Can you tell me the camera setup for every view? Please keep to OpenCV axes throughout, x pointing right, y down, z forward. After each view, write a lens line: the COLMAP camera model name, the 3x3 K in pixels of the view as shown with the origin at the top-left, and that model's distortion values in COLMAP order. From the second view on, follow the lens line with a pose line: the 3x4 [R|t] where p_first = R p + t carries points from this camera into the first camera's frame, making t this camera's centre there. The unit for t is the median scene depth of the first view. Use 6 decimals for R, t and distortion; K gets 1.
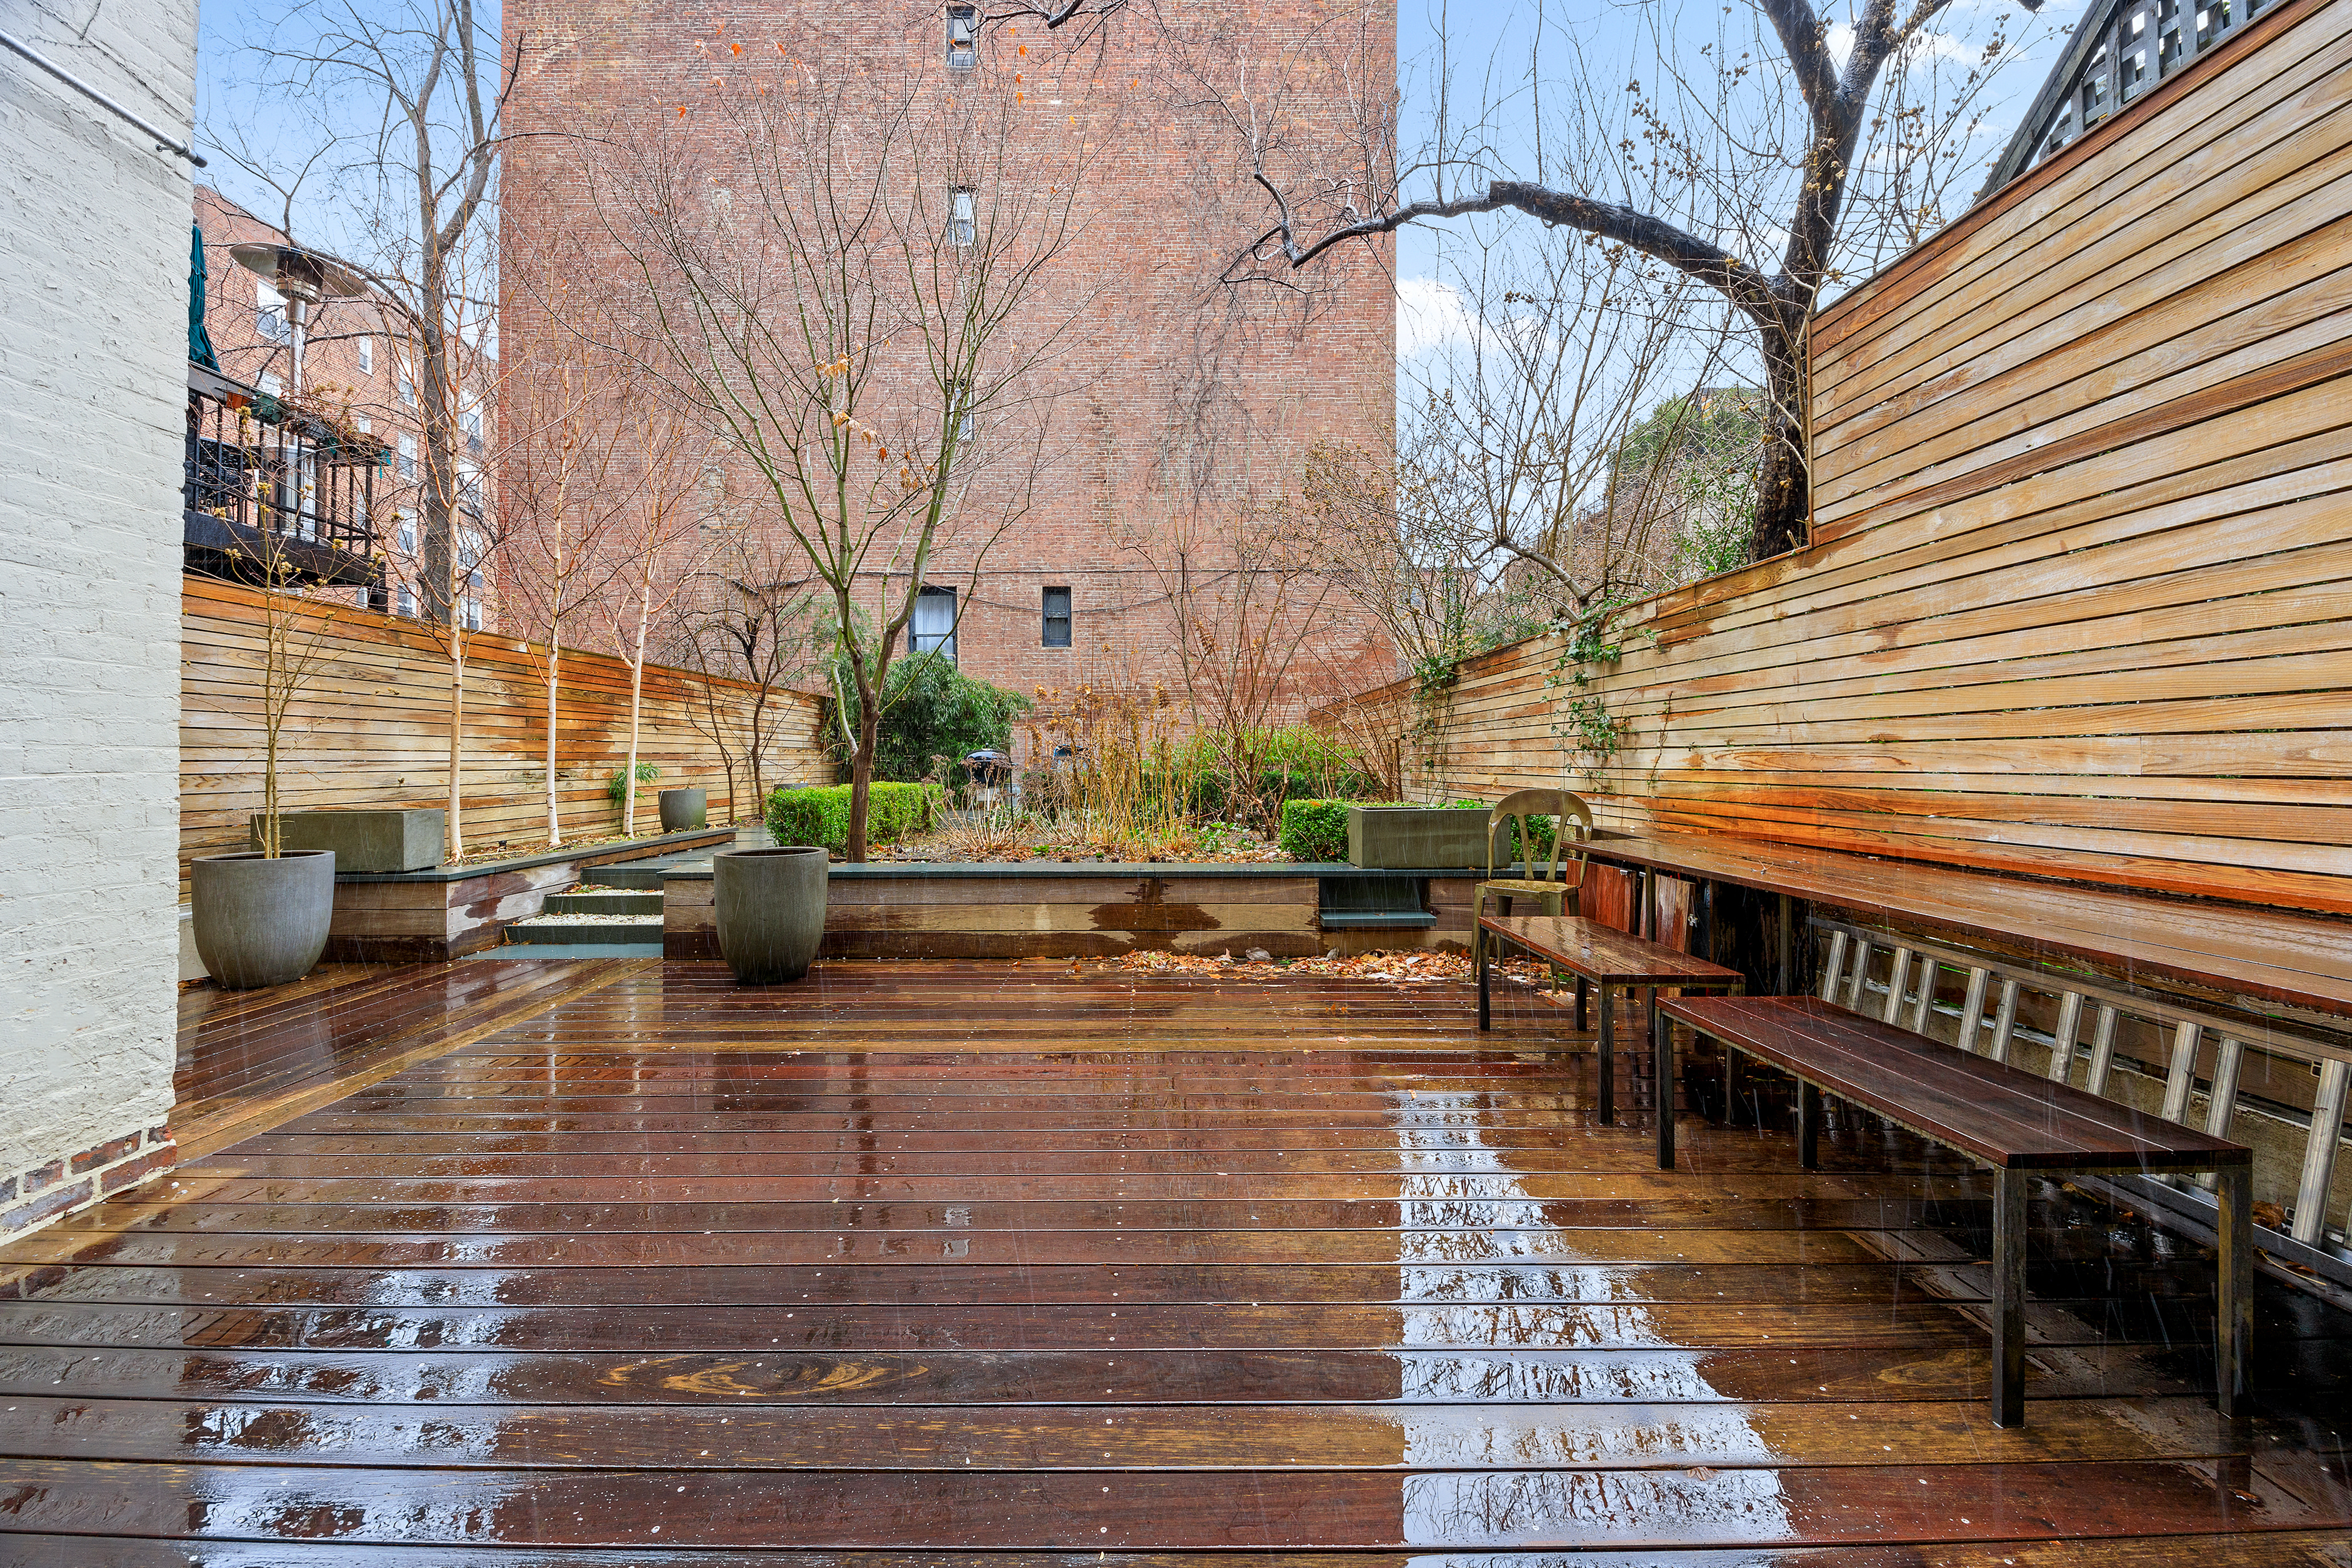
lens RADIAL K [[927.5, 0, 1169.9], [0, 927.5, 767.4], [0, 0, 1]] dist [-0.000607, -0.000013]
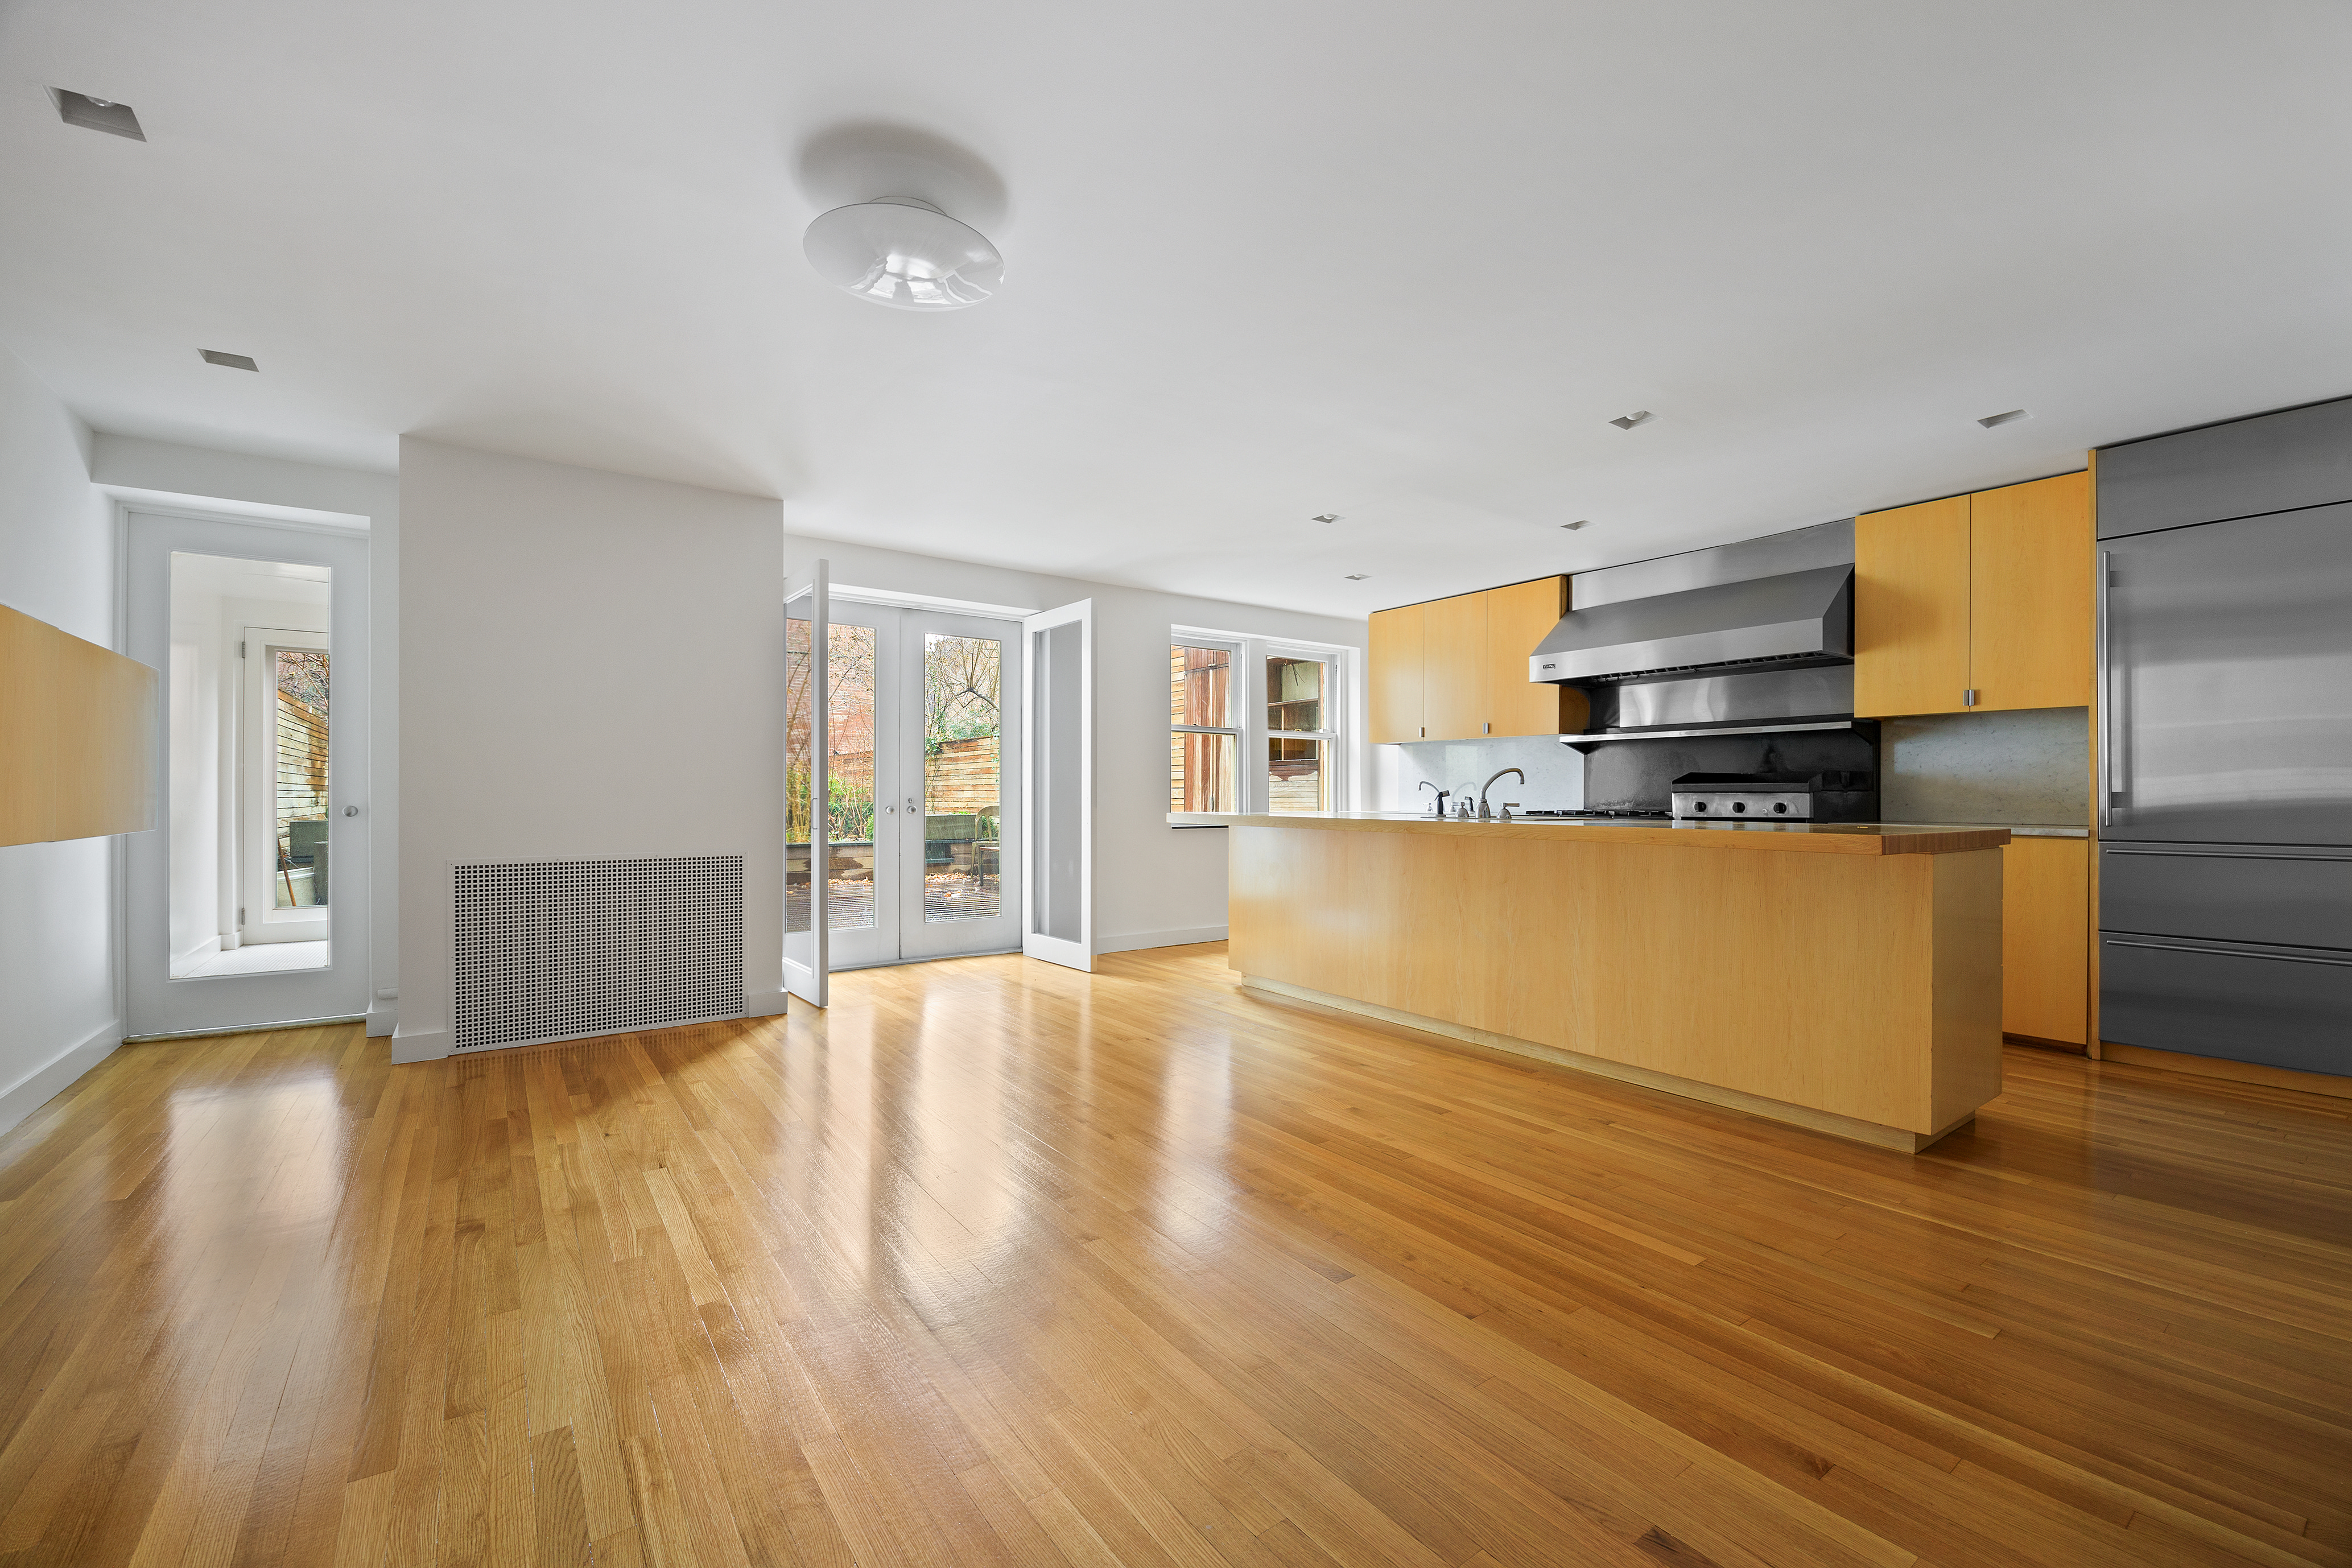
lens RADIAL K [[927.5, 0, 1178.5], [0, 927.5, 796.1], [0, 0, 1]] dist [-0.000607, -0.000013]
pose [[0.809098, 0.002072, 0.587670, -0.476132], [0.003650, 0.999957, -0.008550, 0.014994], [-0.587662, 0.009063, 0.809056, -0.936128]]
